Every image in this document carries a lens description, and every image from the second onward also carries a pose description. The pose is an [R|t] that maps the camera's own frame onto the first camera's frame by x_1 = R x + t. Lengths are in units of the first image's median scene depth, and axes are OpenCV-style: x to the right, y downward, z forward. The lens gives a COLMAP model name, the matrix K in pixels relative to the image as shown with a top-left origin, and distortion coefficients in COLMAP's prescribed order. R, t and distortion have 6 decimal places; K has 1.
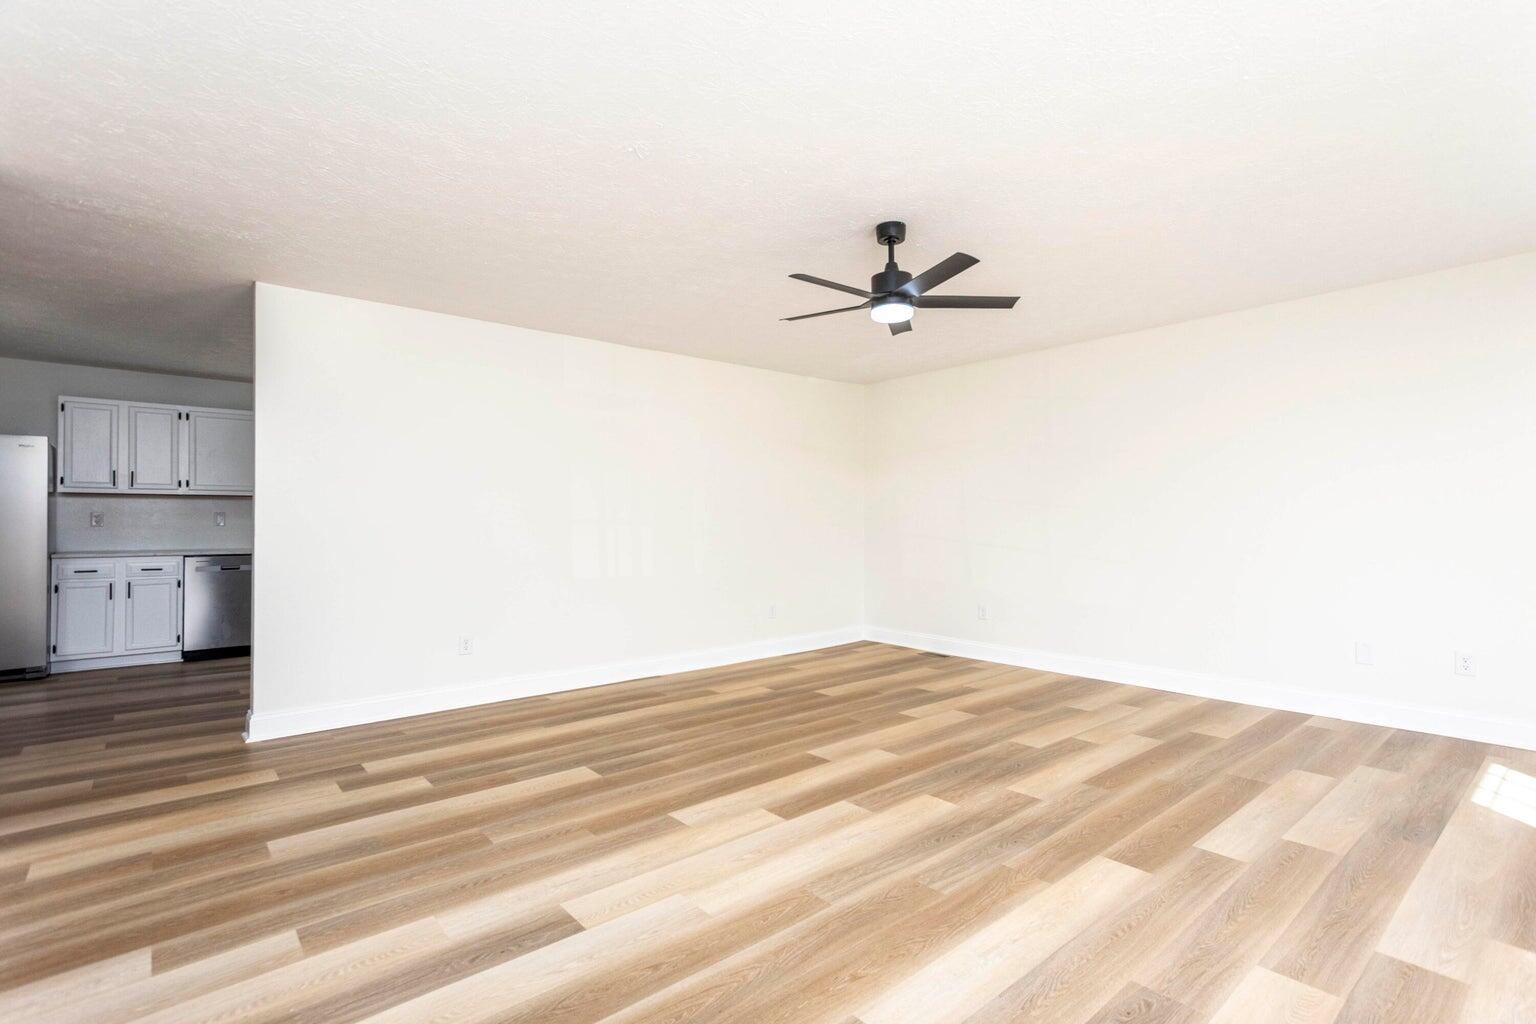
lens RADIAL K [[720.2, 0, 768.4], [0, 720.2, 519.9], [0, 0, 1]] dist [0.002122, 0.002139]
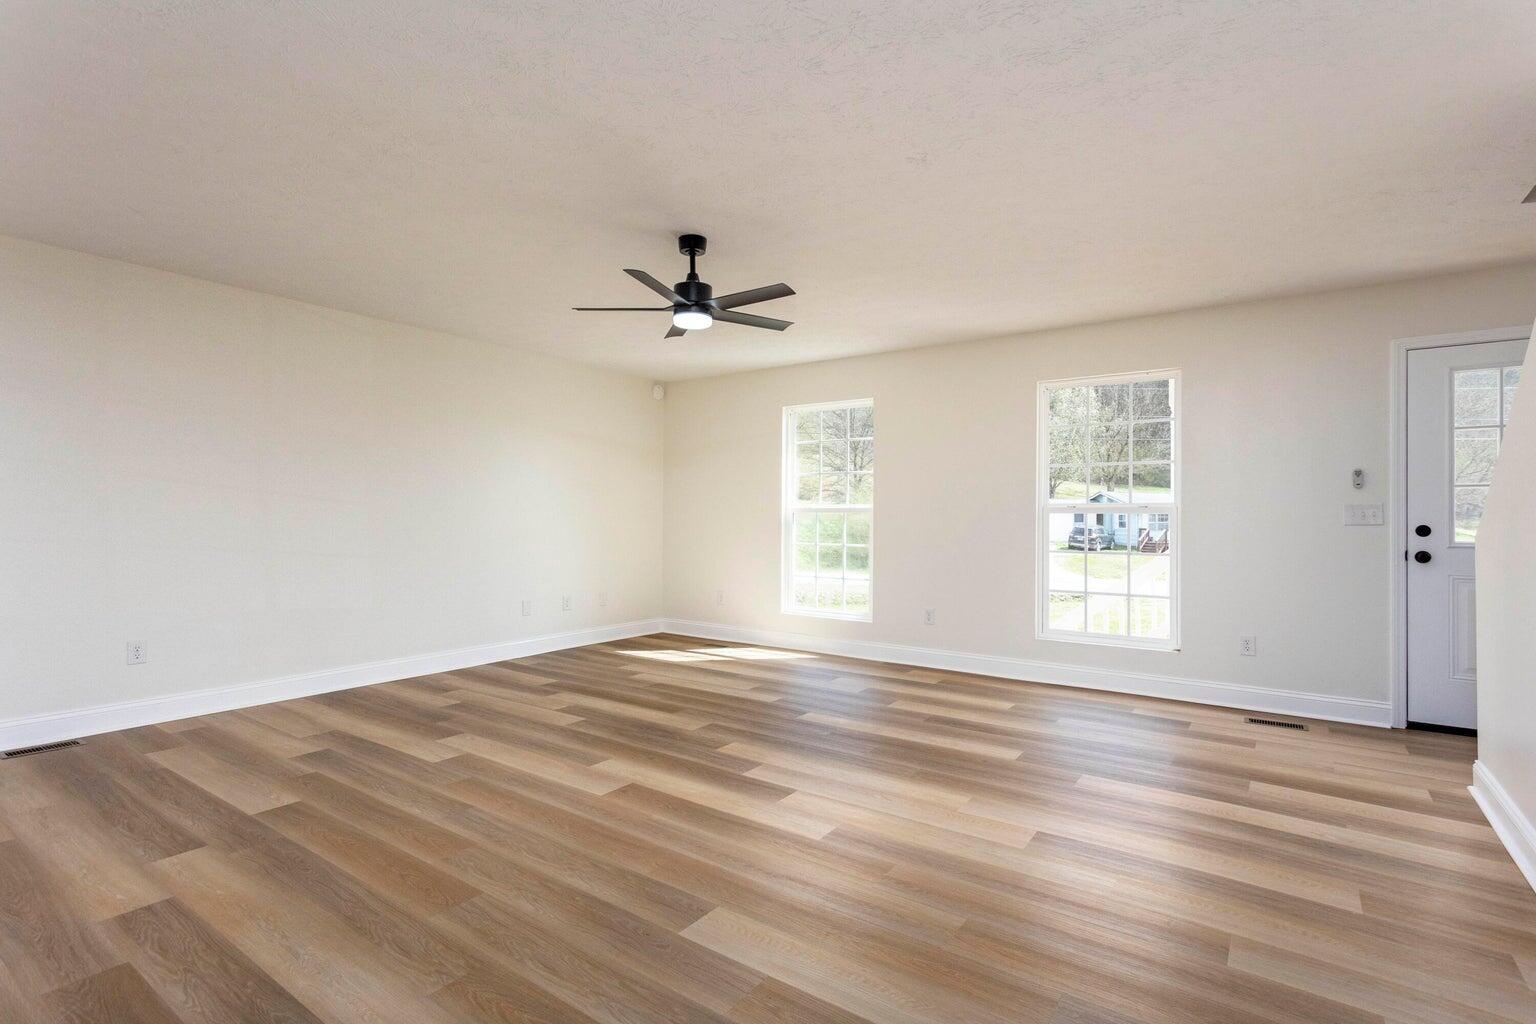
lens RADIAL K [[720.2, 0, 768.3], [0, 720.2, 514.3], [0, 0, 1]] dist [0.002122, 0.002139]
pose [[-0.247159, 0.009699, 0.968926, -0.923527], [-0.009988, 0.999871, -0.012556, 0.009553], [-0.968923, -0.012781, -0.247031, 1.182440]]
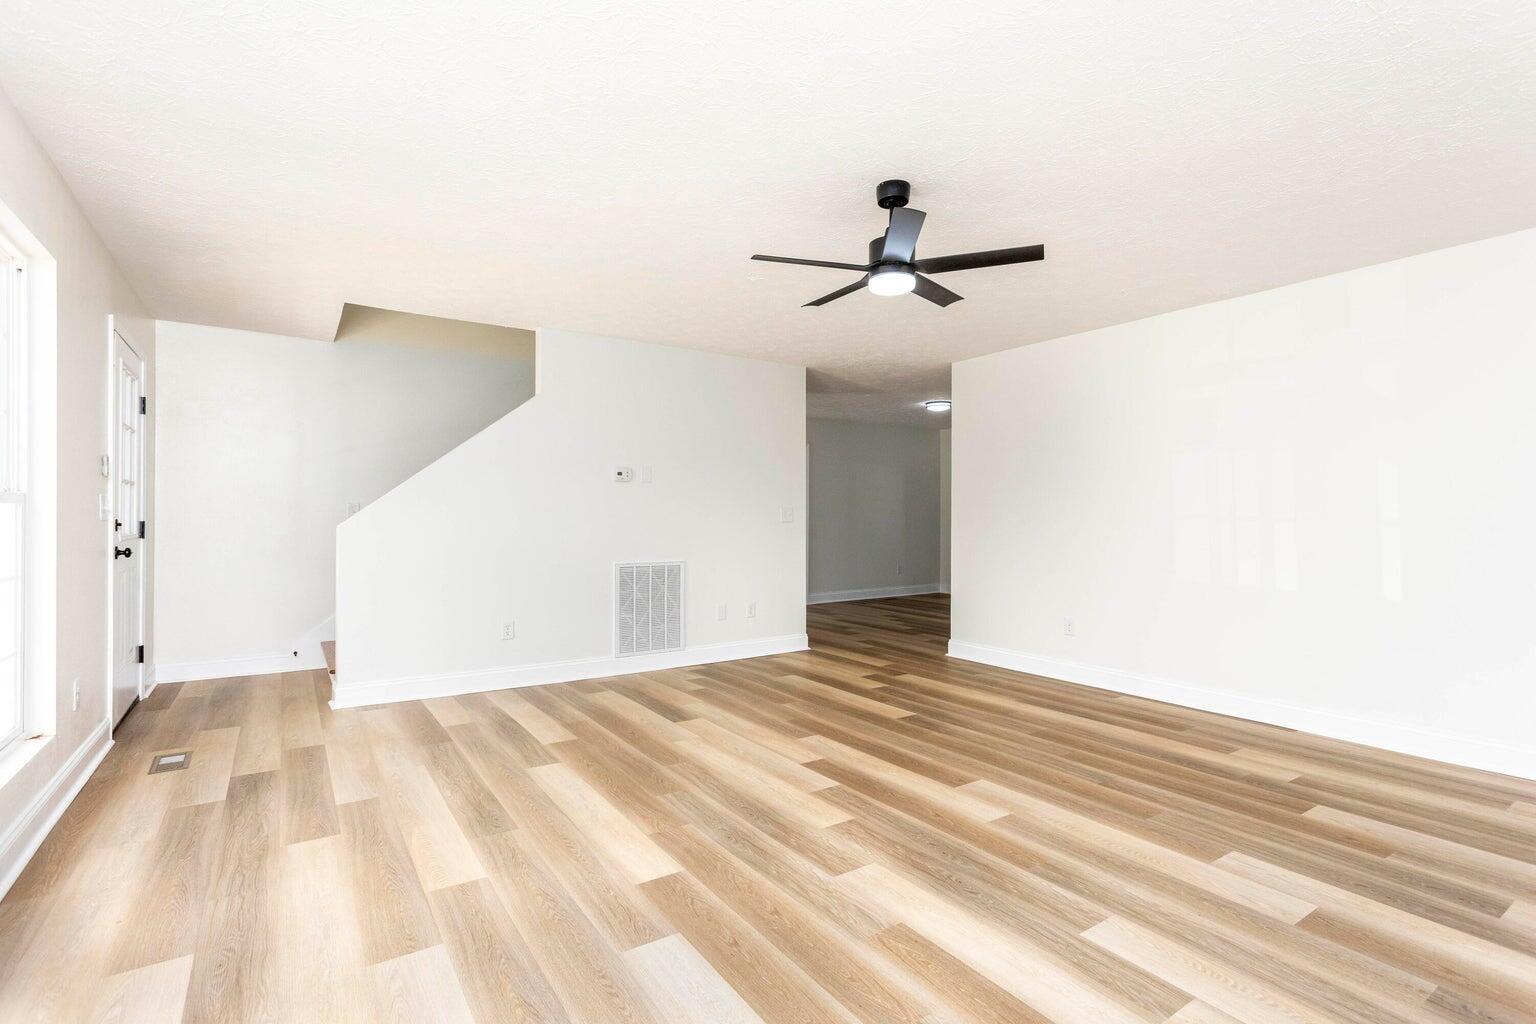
lens RADIAL K [[720.2, 0, 770.1], [0, 720.2, 513.6], [0, 0, 1]] dist [0.002122, 0.002139]
pose [[-0.109396, -0.002862, -0.993994, 1.111342], [0.001965, 0.999993, -0.003096, -0.002039], [0.993996, -0.002292, -0.109389, 0.970203]]
